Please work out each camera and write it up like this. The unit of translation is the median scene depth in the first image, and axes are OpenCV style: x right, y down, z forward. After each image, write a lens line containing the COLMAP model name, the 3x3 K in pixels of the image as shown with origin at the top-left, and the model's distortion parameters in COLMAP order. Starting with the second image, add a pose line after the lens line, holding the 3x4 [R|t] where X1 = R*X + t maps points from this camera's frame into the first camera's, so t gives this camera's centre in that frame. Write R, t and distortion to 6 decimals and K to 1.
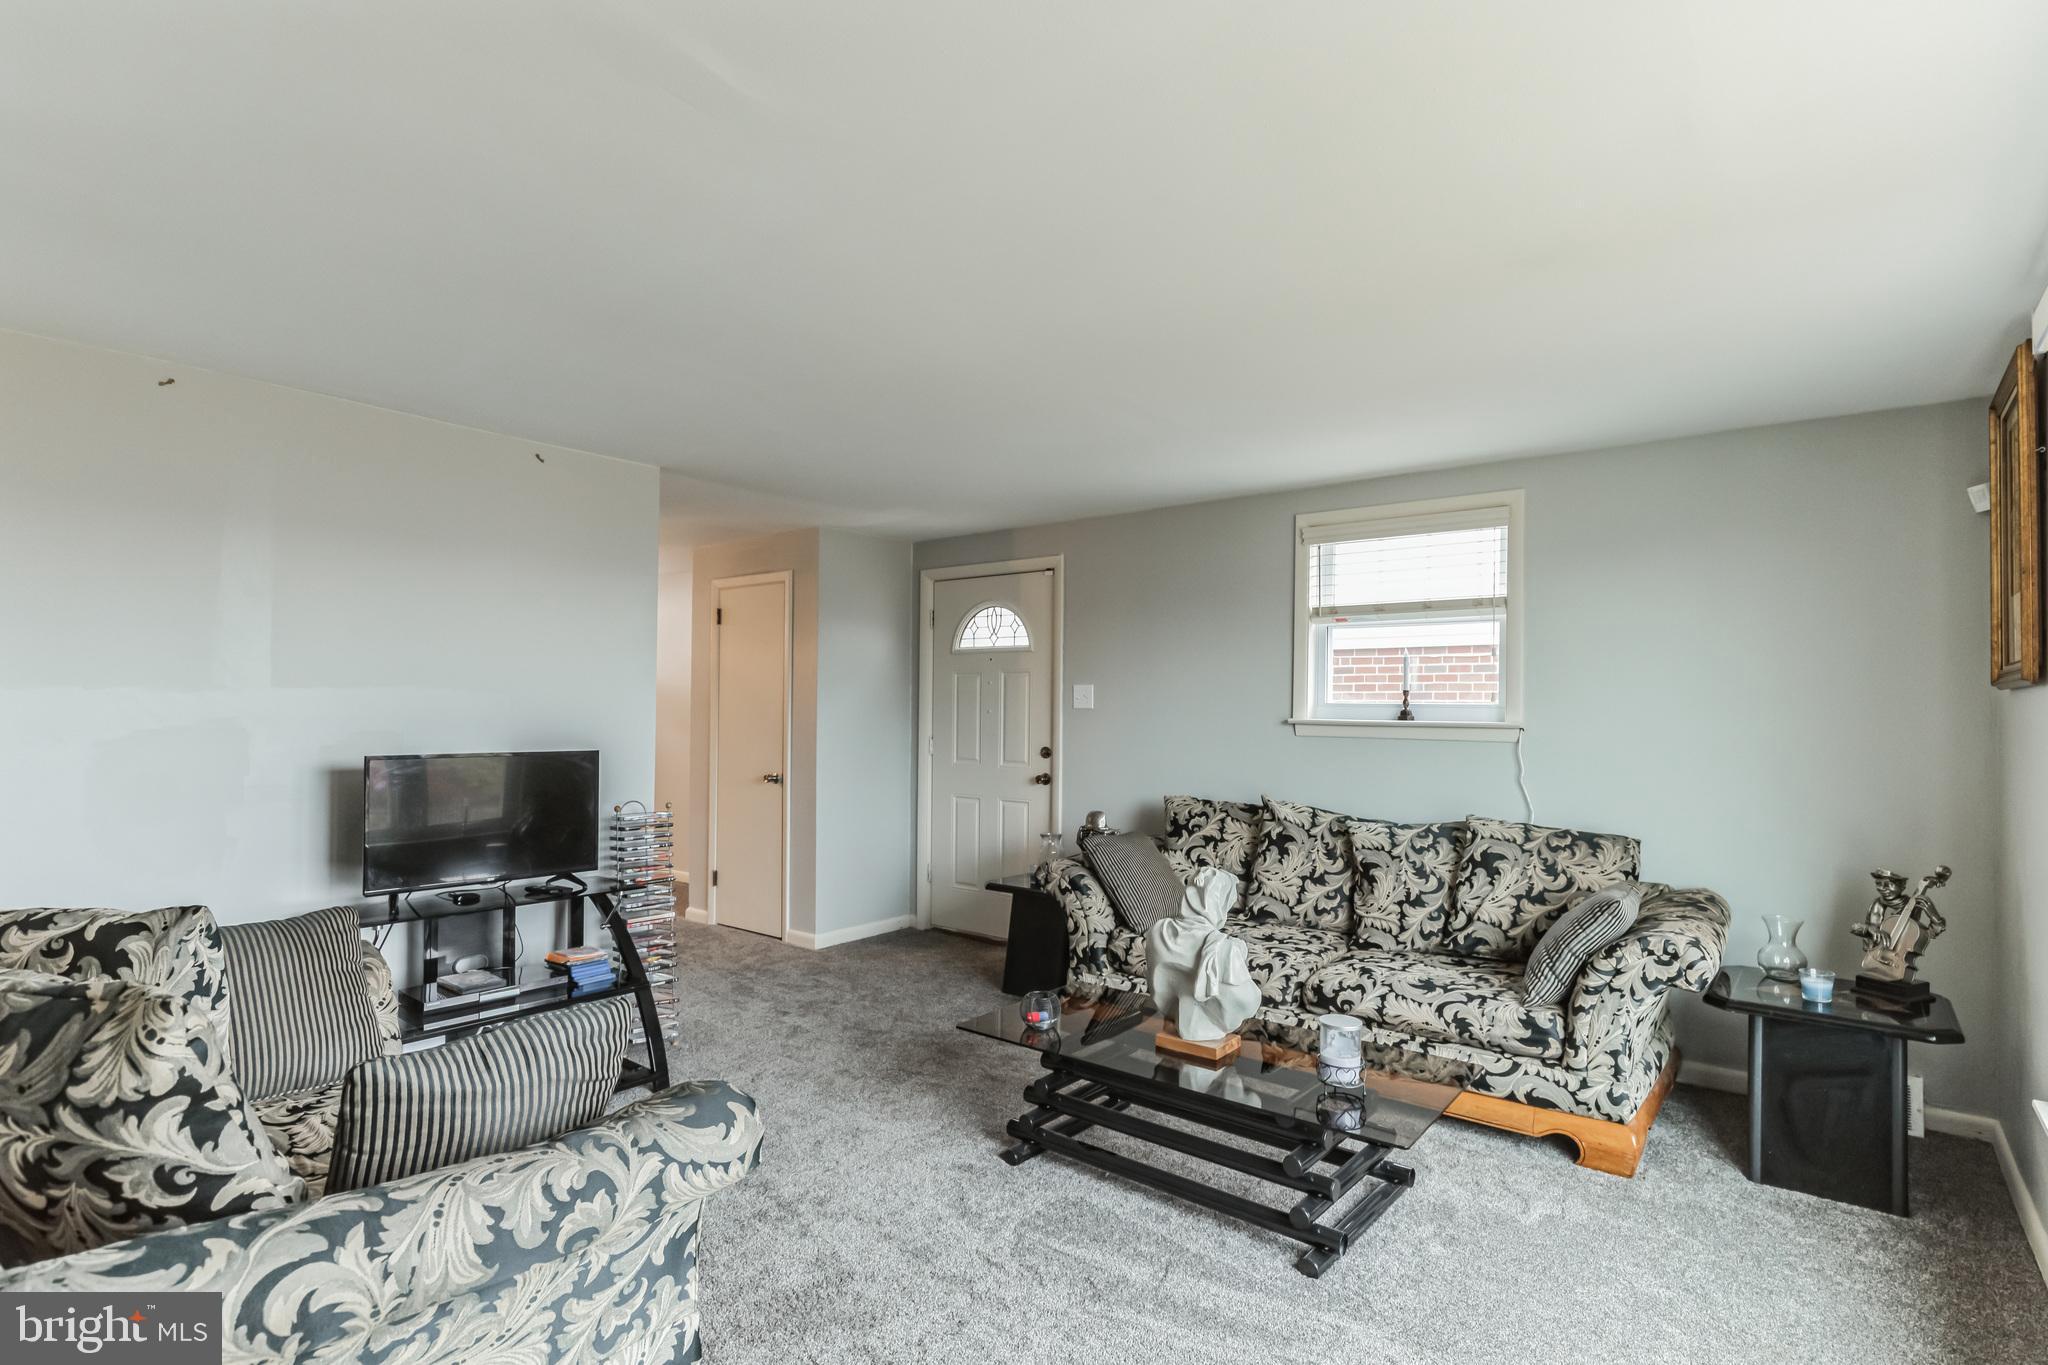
lens RADIAL K [[1010.9, 0, 1027.3], [0, 1010.9, 692.5], [0, 0, 1]] dist [-0.001194, -0.000091]
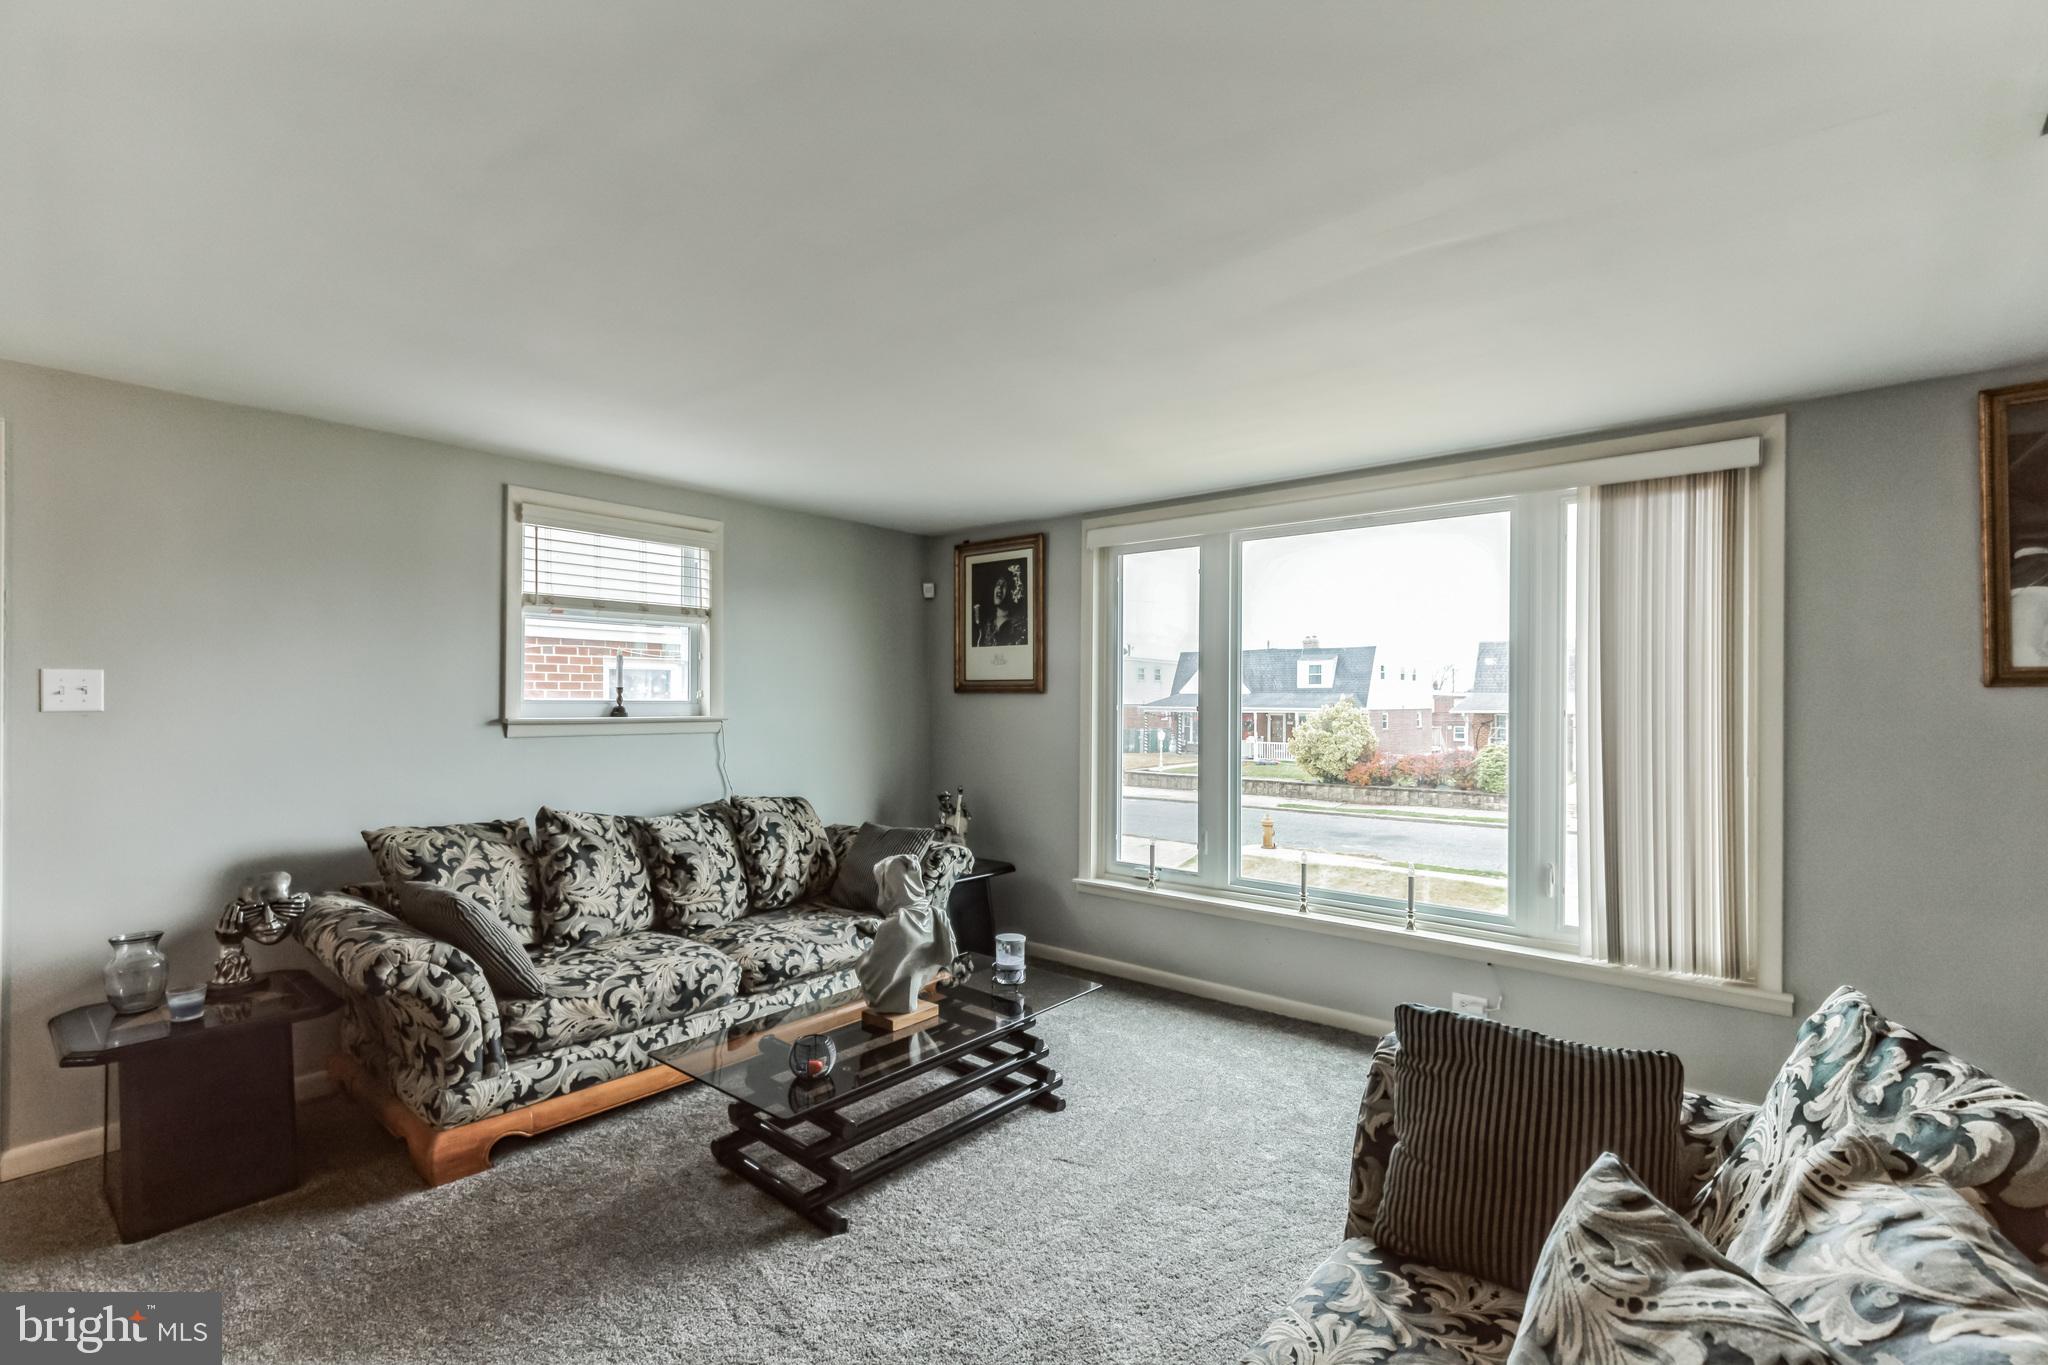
lens RADIAL K [[946.1, 0, 1026.3], [0, 946.1, 684.4], [0, 0, 1]] dist [0.000747, -0.000001]
pose [[0.004007, 0.006280, 0.999972, -0.605644], [-0.017647, 0.999825, -0.006208, -0.006493], [-0.999836, -0.017622, 0.004117, 0.605753]]
